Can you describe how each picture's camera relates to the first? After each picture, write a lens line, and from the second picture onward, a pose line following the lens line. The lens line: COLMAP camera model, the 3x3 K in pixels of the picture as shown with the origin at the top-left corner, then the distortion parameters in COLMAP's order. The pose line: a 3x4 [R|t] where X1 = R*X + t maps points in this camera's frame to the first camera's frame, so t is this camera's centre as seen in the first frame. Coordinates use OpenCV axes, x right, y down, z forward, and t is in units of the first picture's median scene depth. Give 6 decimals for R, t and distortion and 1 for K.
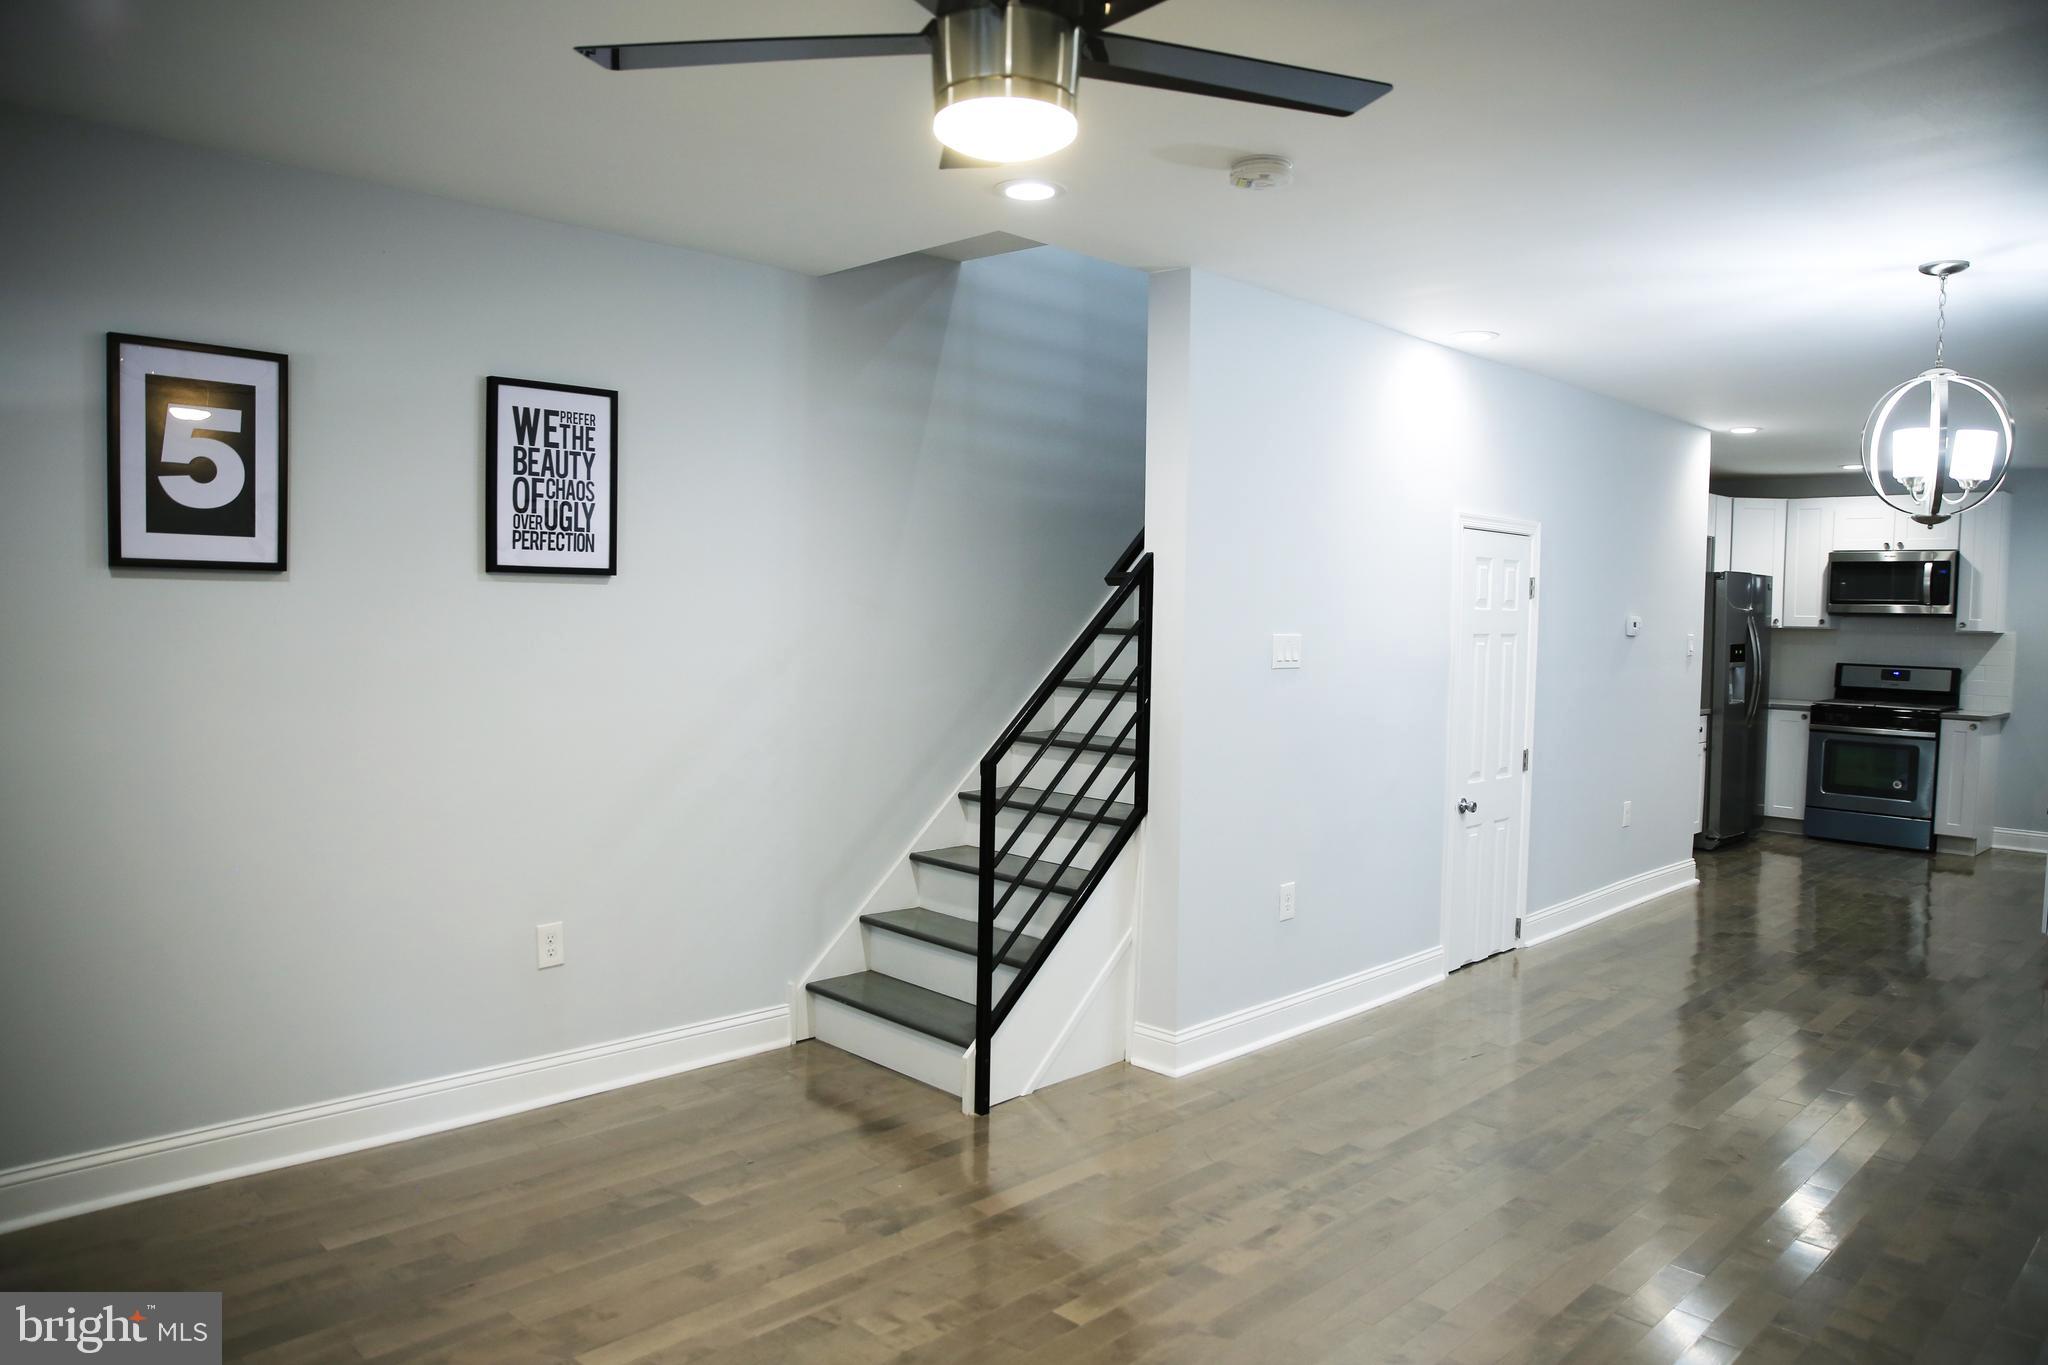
lens RADIAL K [[1395.3, 0, 1024.0], [0, 1395.3, 682.5], [0, 0, 1]] dist [-0.112852, 0.091078]
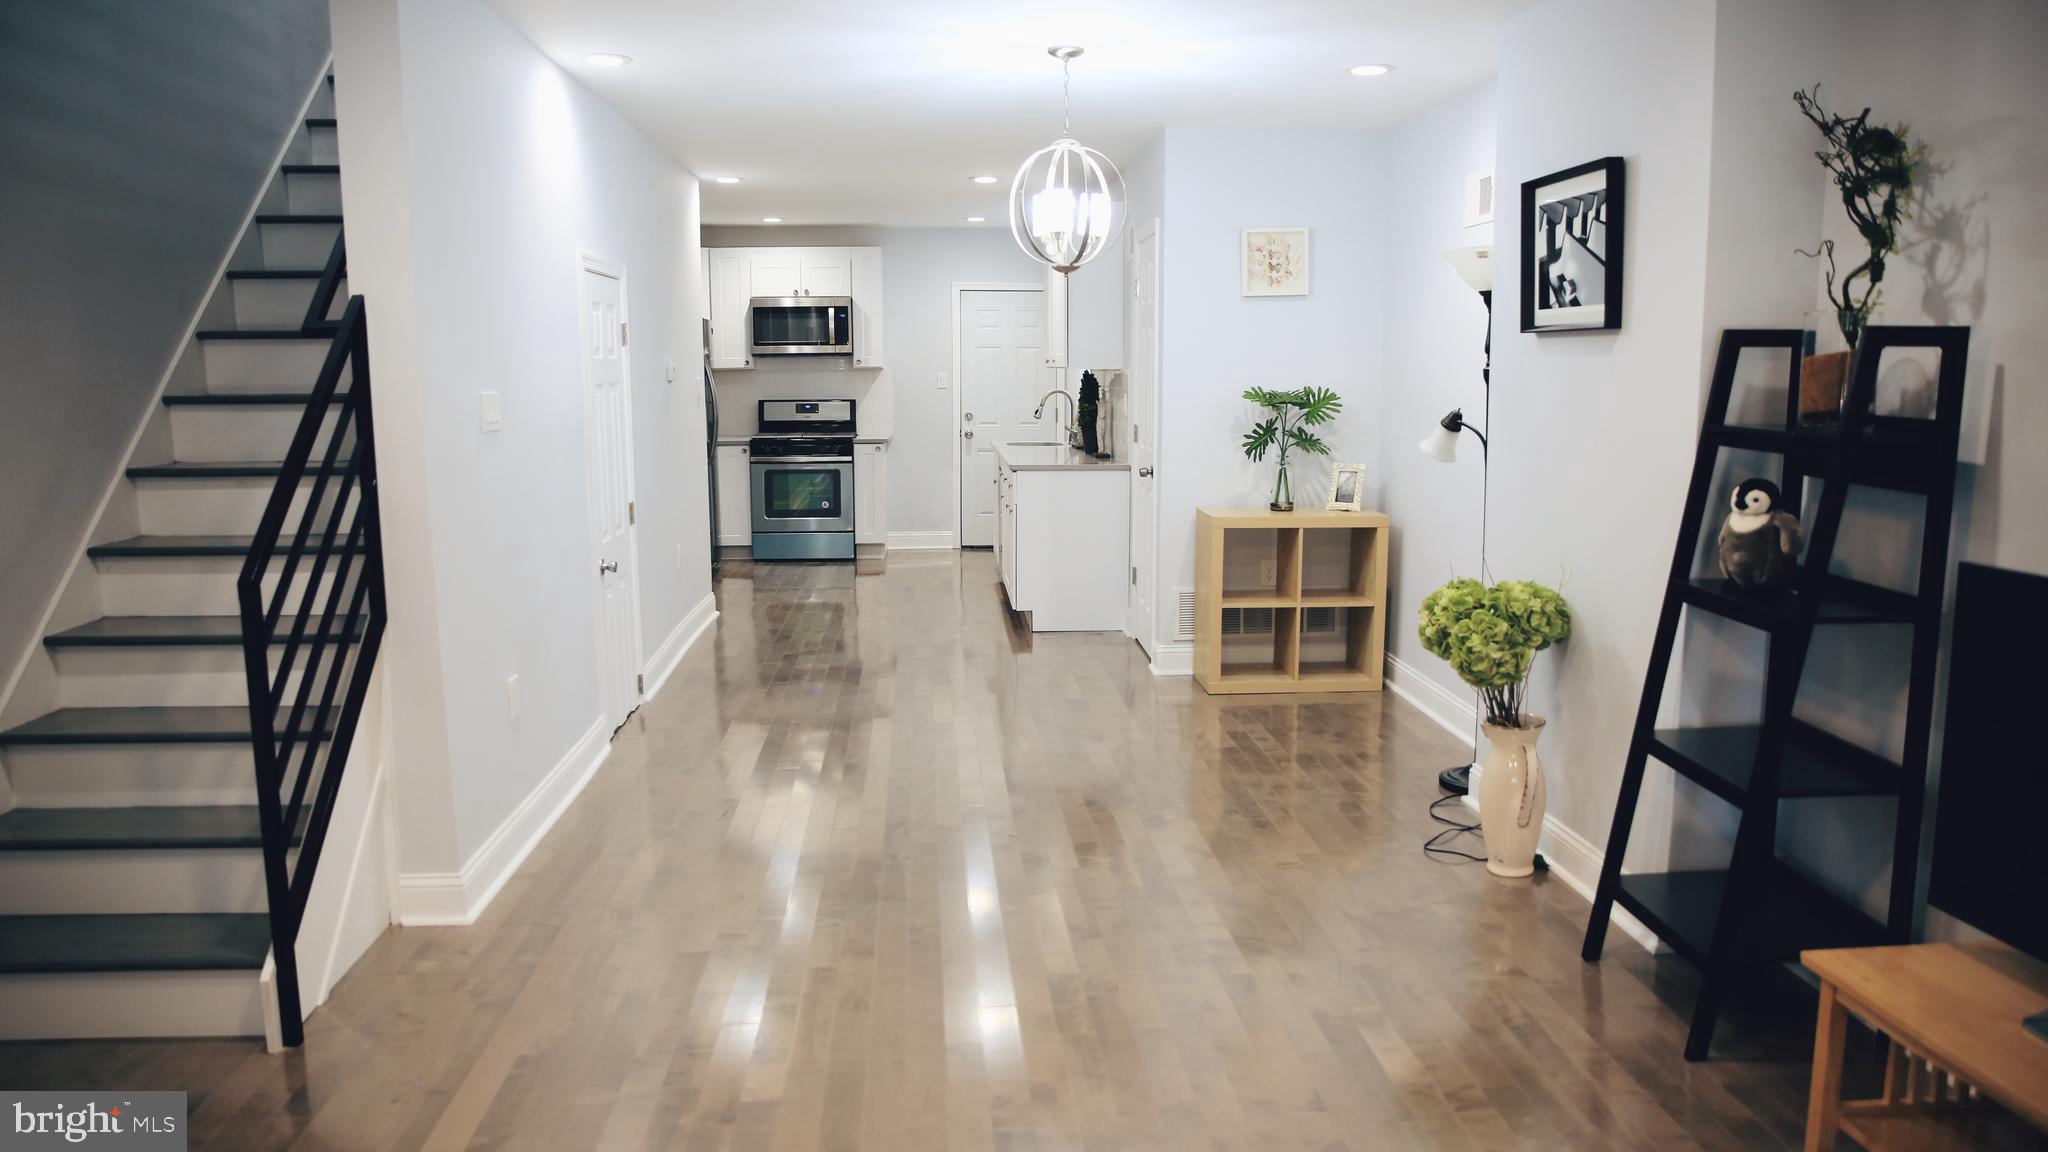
lens RADIAL K [[1398.6, 0, 1024.0], [0, 1398.6, 576.0], [0, 0, 1]] dist [-0.079152, 0.005166]
pose [[0.656887, -0.135983, 0.741625, -0.125492], [0.059400, 0.989878, 0.128890, -0.006450], [-0.751645, -0.040613, 0.658316, 0.095991]]
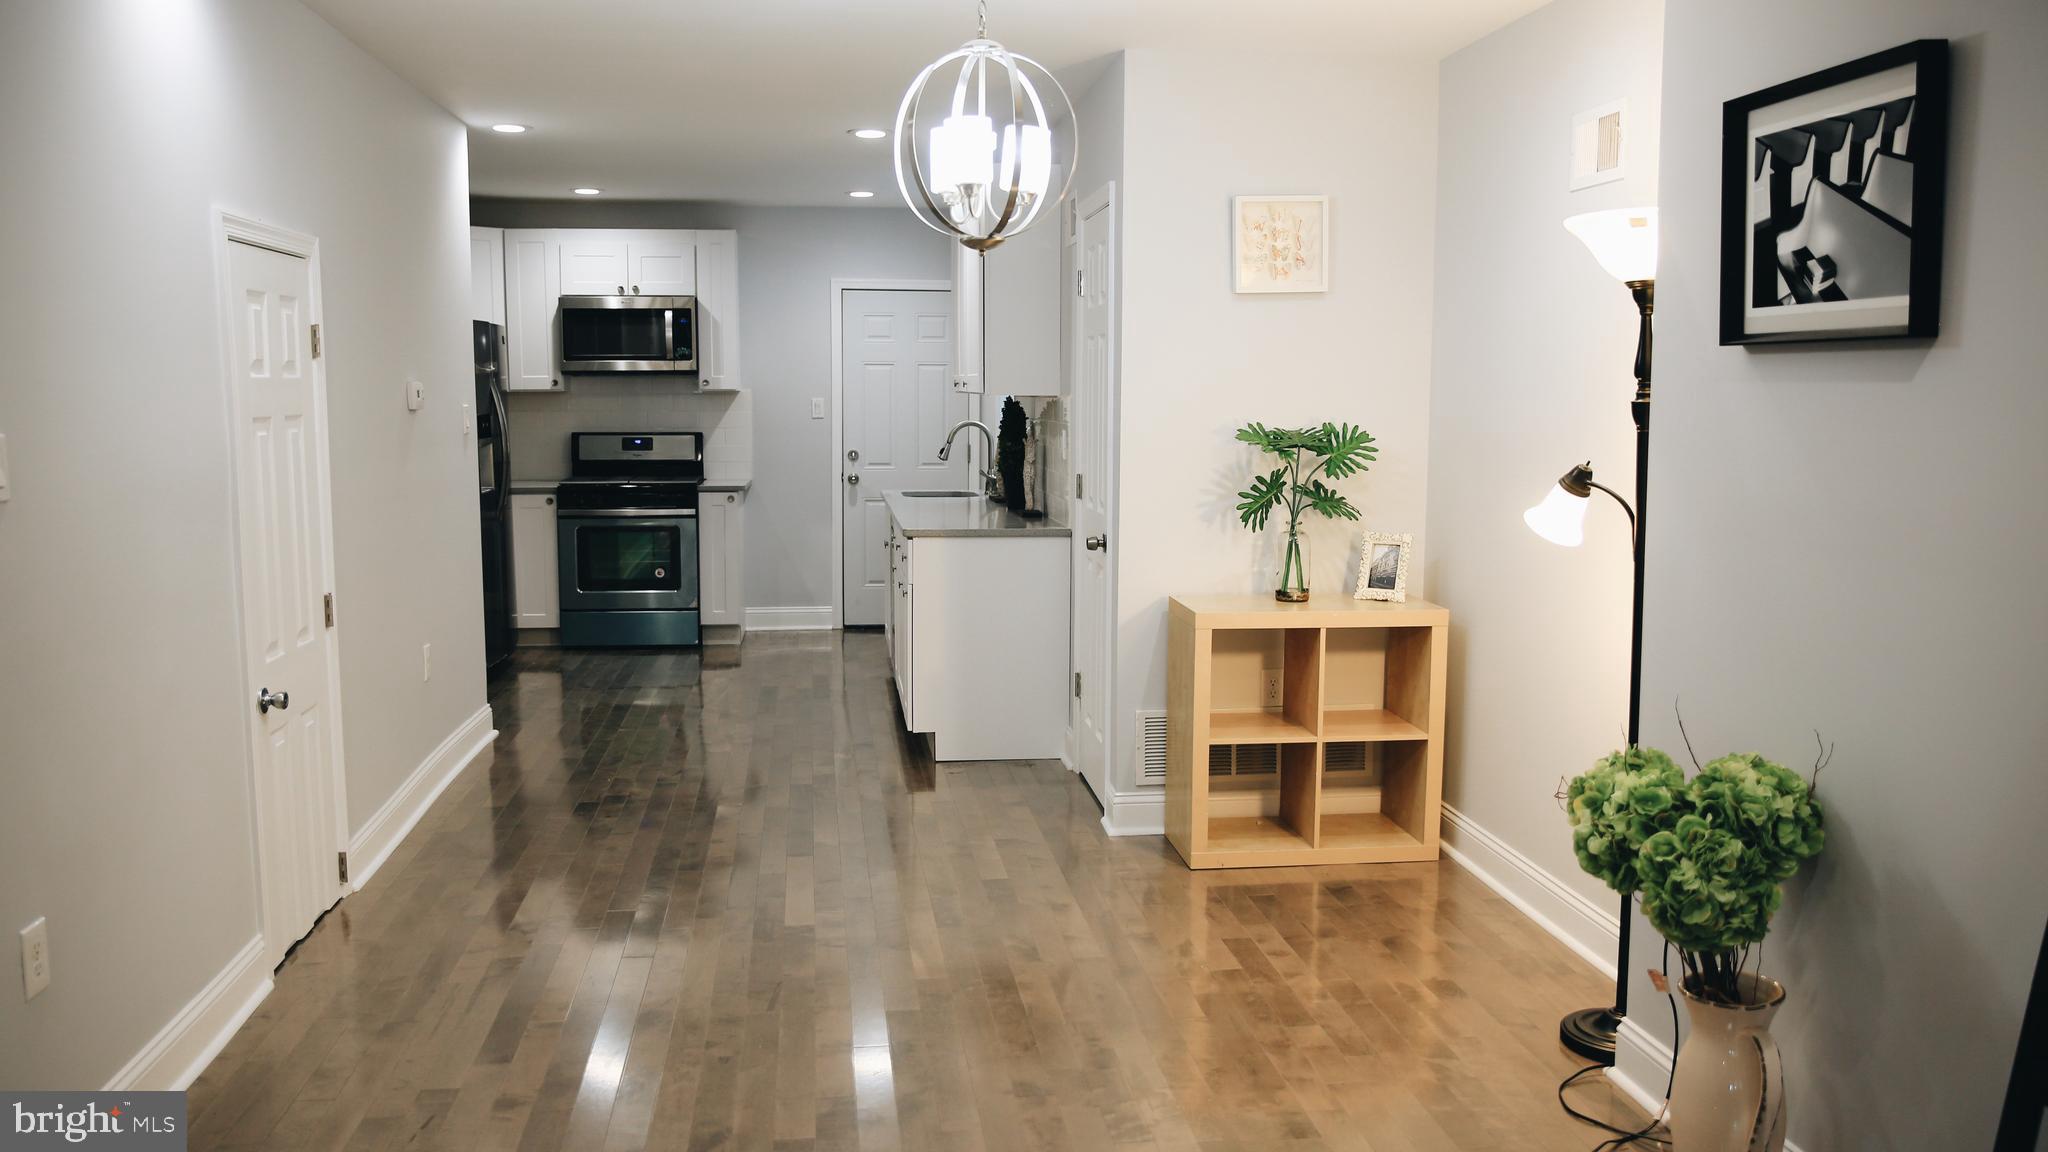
lens RADIAL K [[1643.0, 0, 1024.0], [0, 1643.0, 576.0], [0, 0, 1]] dist [-0.042245, 0.005295]
pose [[0.613960, -0.111111, 0.781478, -0.020354], [0.055068, 0.993660, 0.098016, -0.011043], [-0.787414, -0.017143, 0.616186, 0.182503]]
